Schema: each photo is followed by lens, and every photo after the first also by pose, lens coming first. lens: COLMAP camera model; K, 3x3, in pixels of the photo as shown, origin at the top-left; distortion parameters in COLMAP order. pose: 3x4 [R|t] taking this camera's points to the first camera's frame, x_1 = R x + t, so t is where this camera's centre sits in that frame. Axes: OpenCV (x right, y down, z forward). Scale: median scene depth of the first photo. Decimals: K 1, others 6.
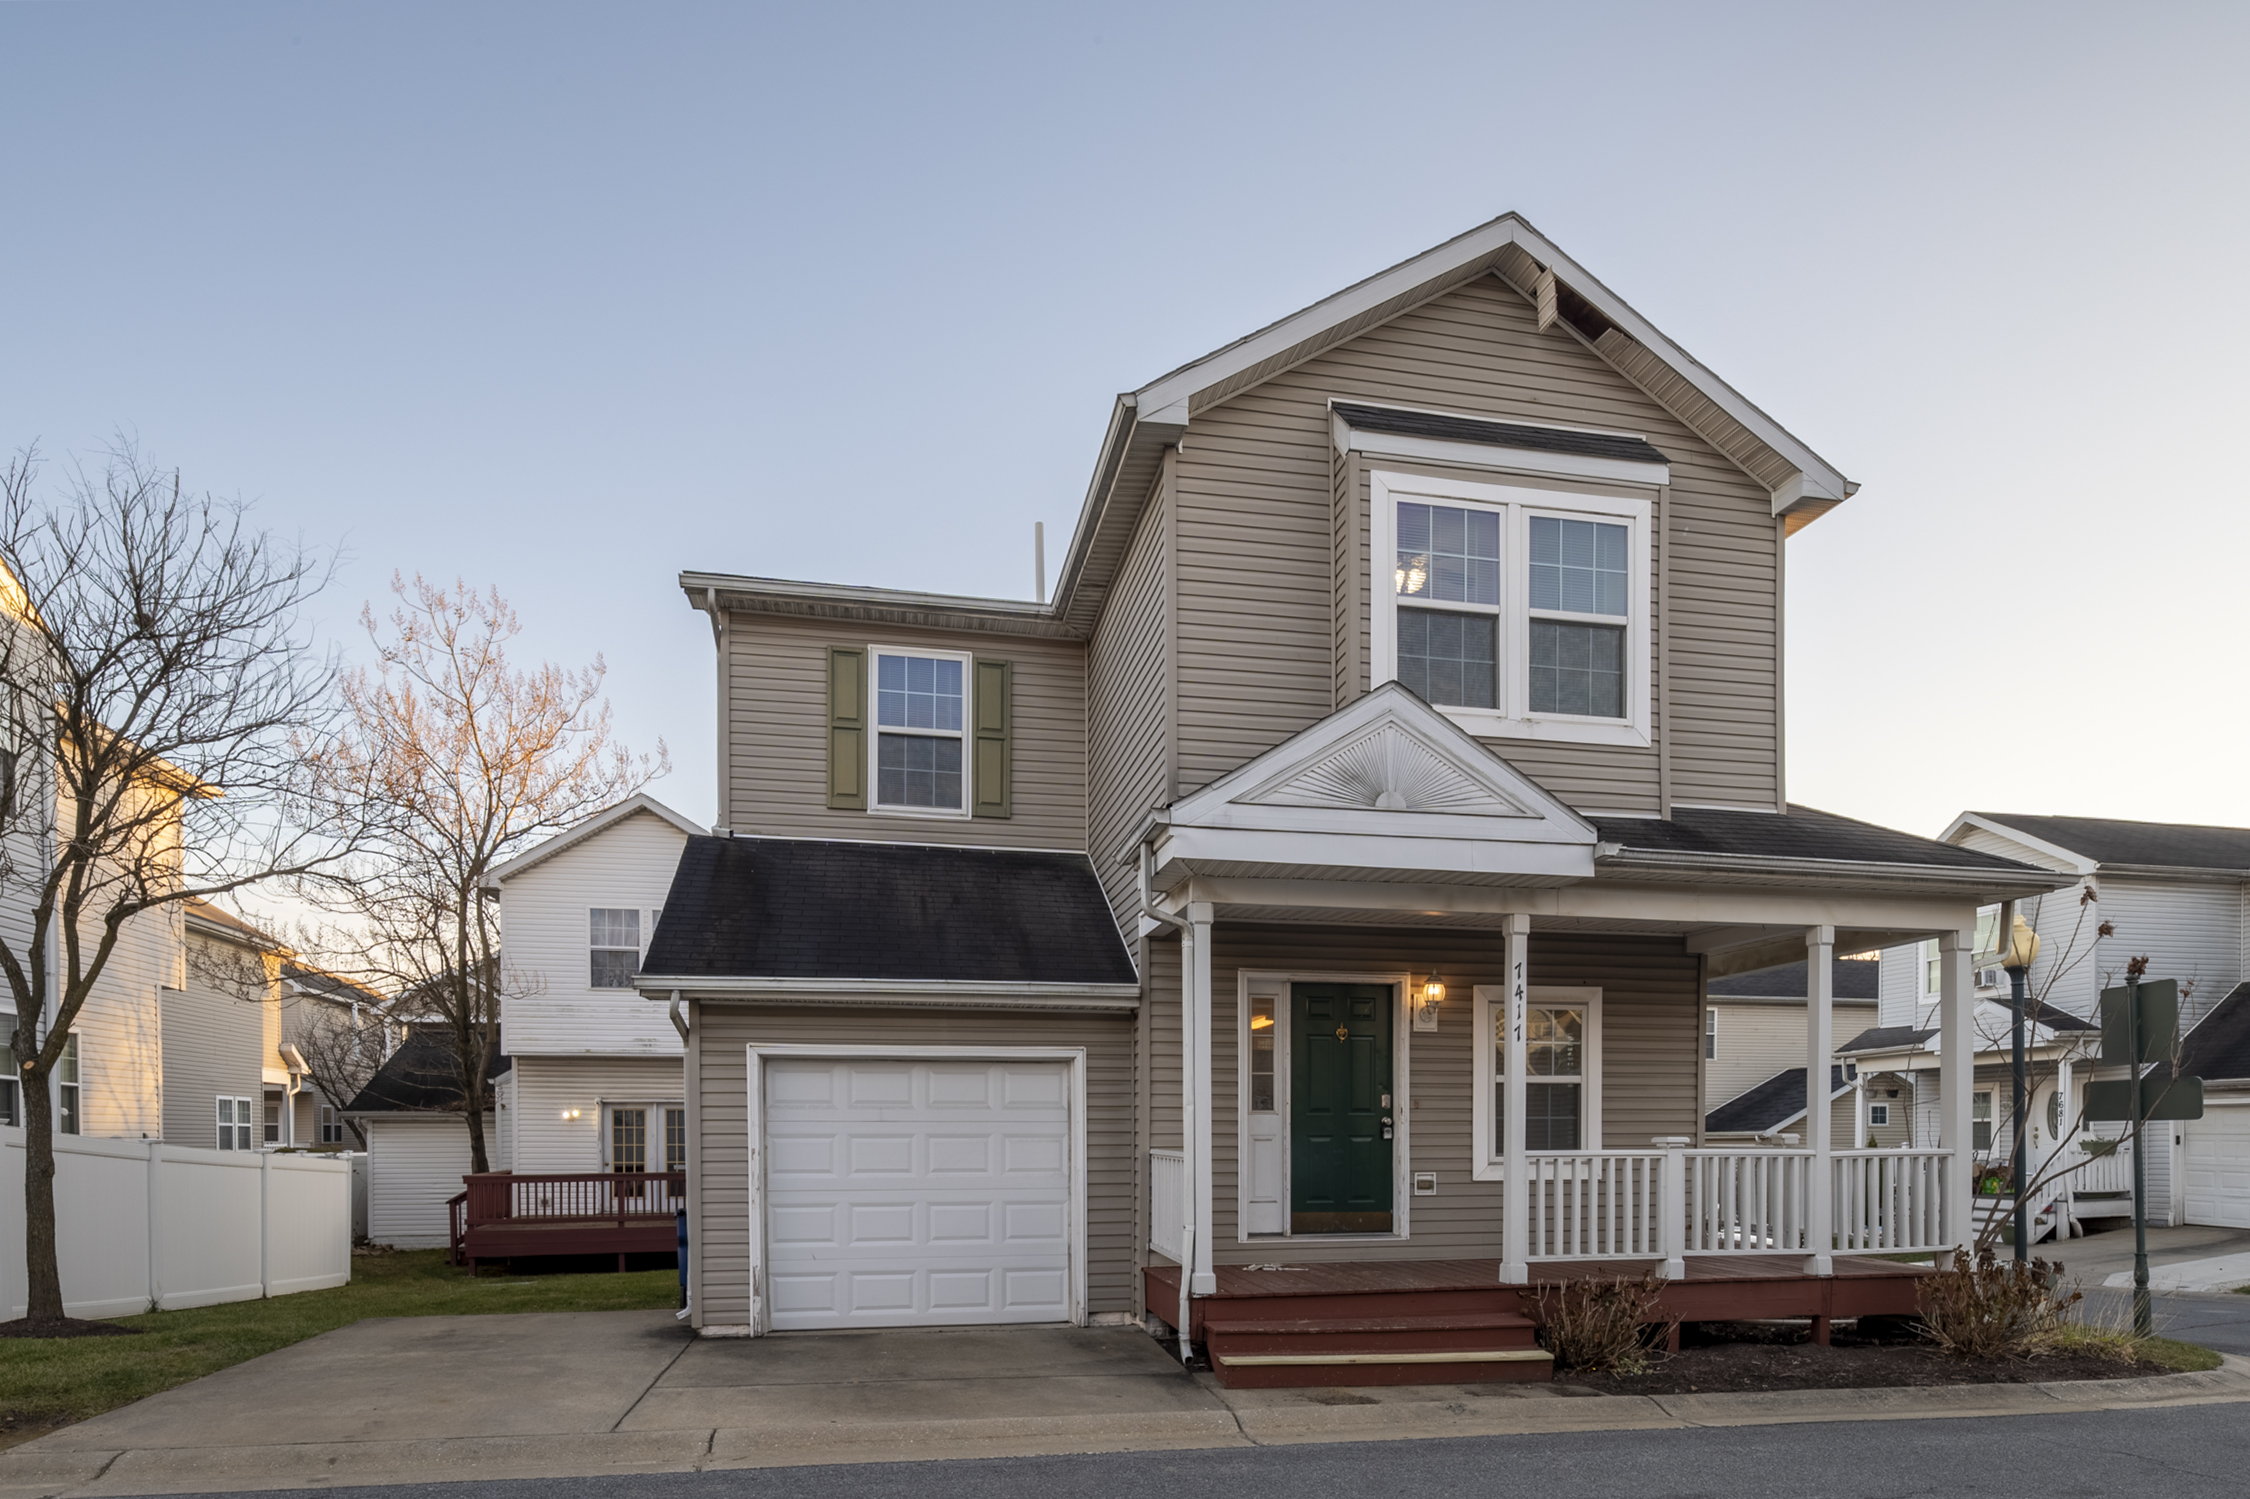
lens RADIAL K [[1305.1, 0, 1154.6], [0, 1305.1, 1152.8], [0, 0, 1]] dist [-0.001522, -0.001177]
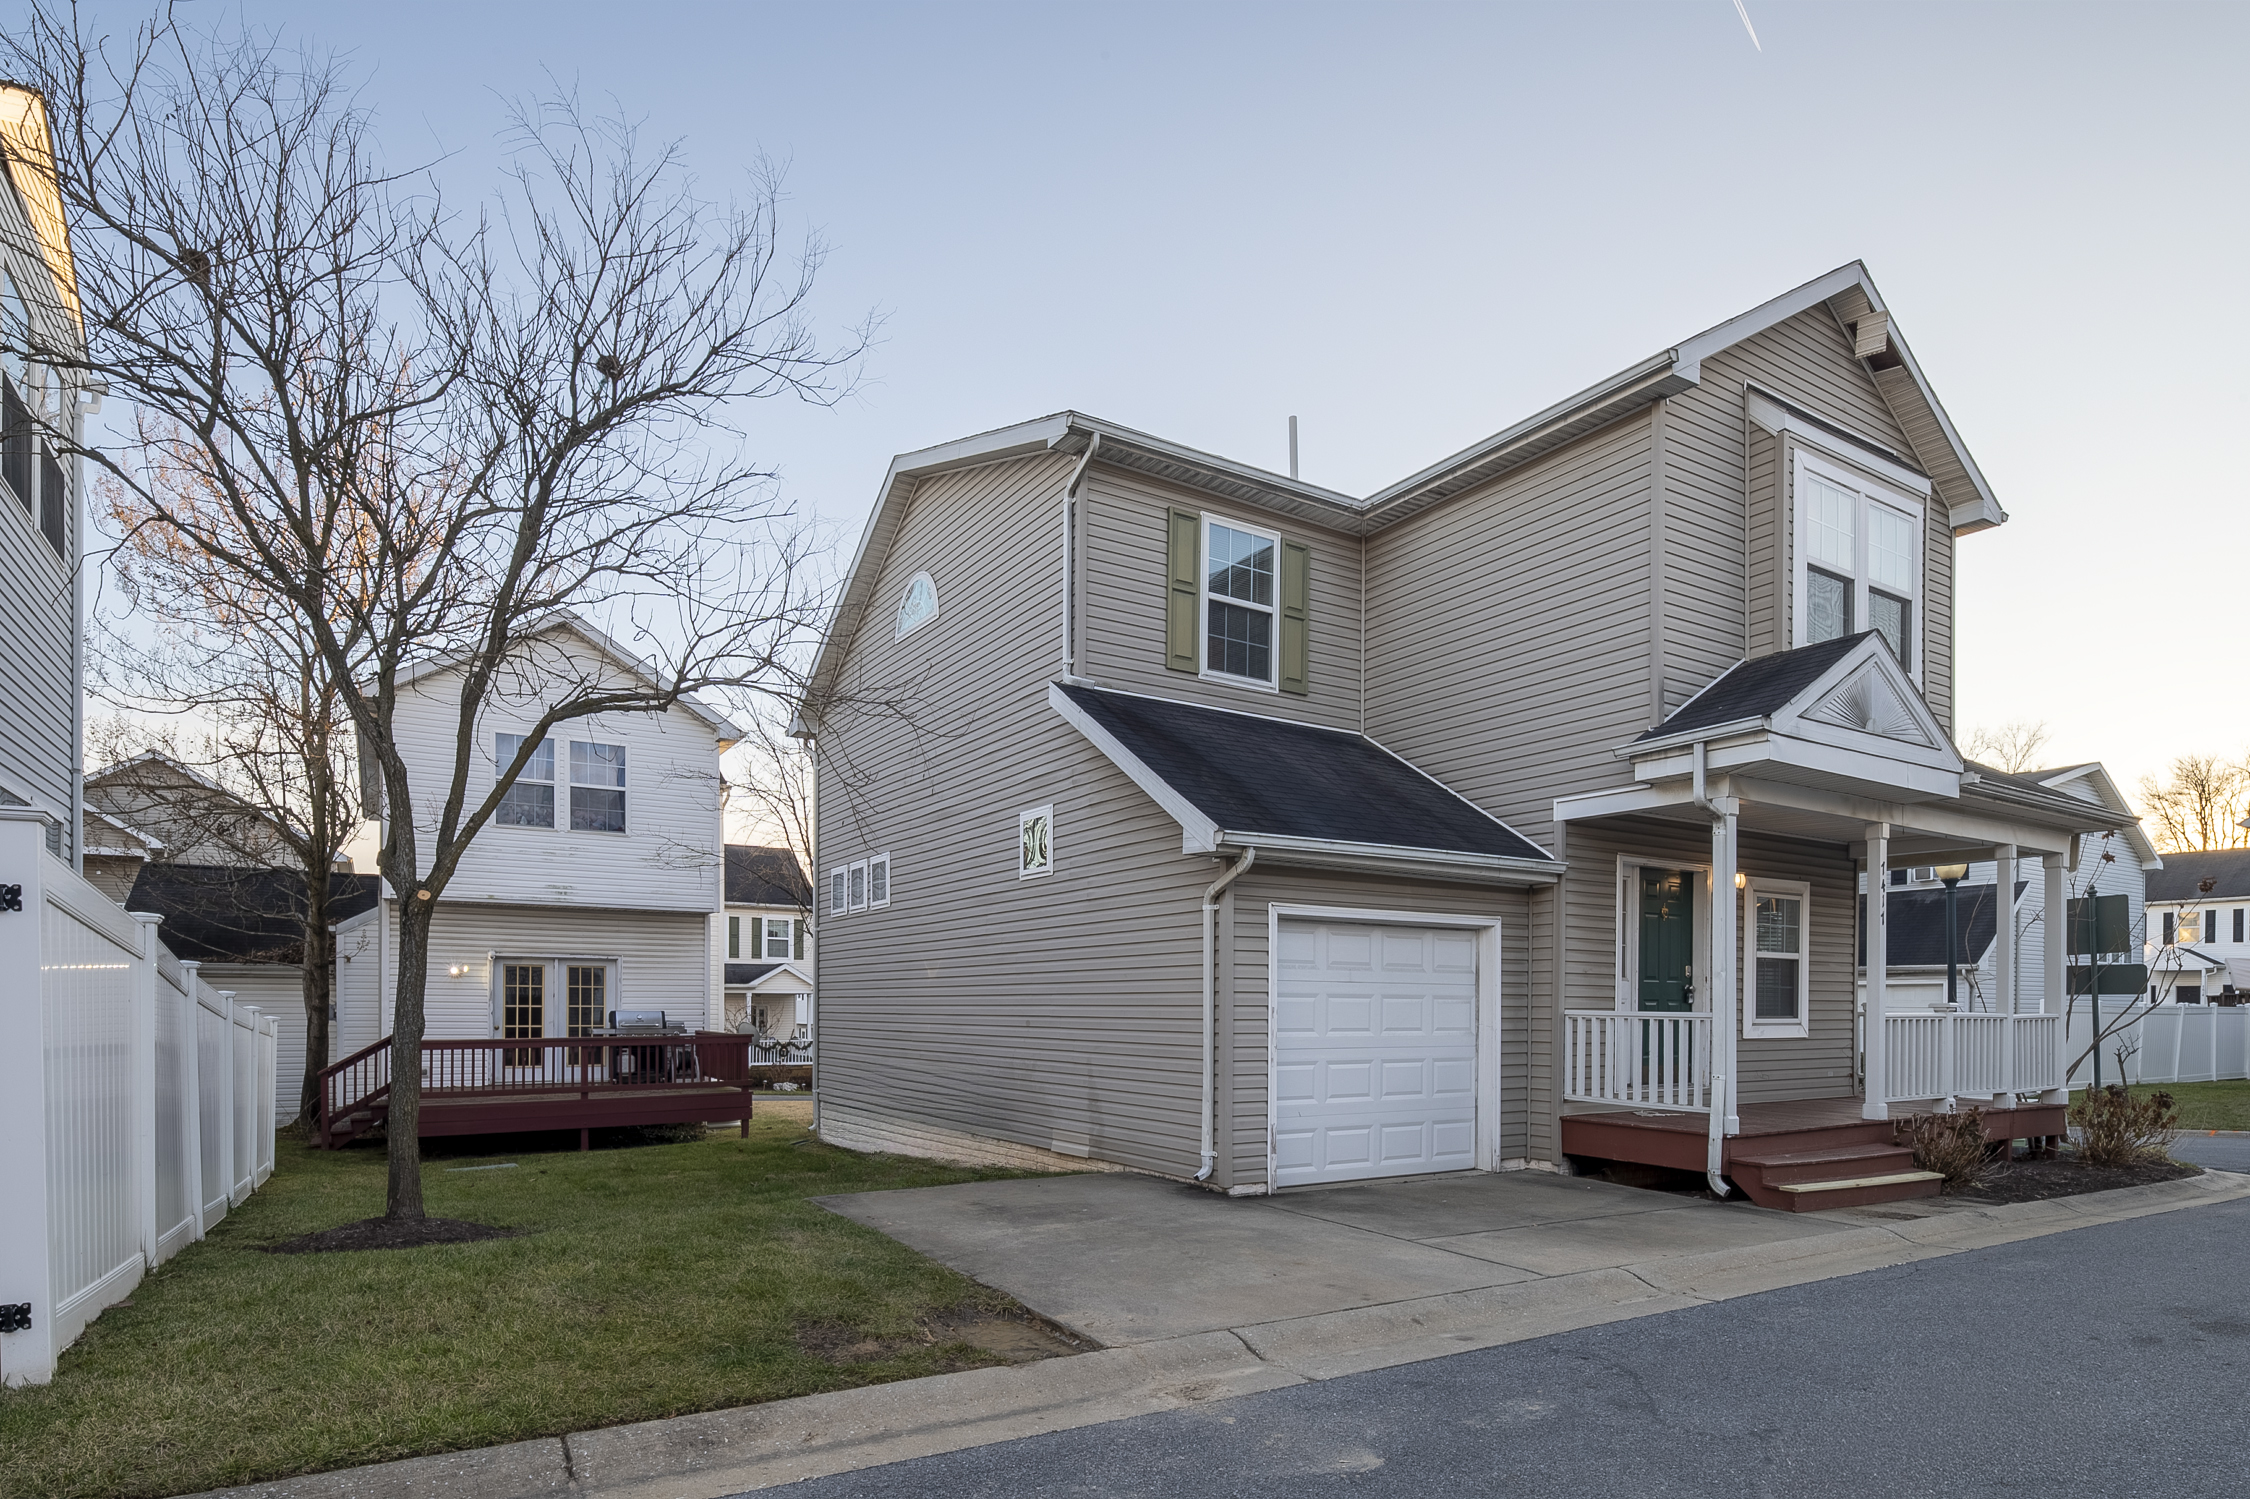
lens RADIAL K [[1276.5, 0, 1119.3], [0, 1276.5, 1011.5], [0, 0, 1]] dist [-0.001640, -0.001227]
pose [[0.928461, 0.005743, 0.371385, -0.744102], [-0.002631, 0.999957, -0.008884, 0.008770], [-0.371420, 0.007272, 0.928436, 0.122782]]
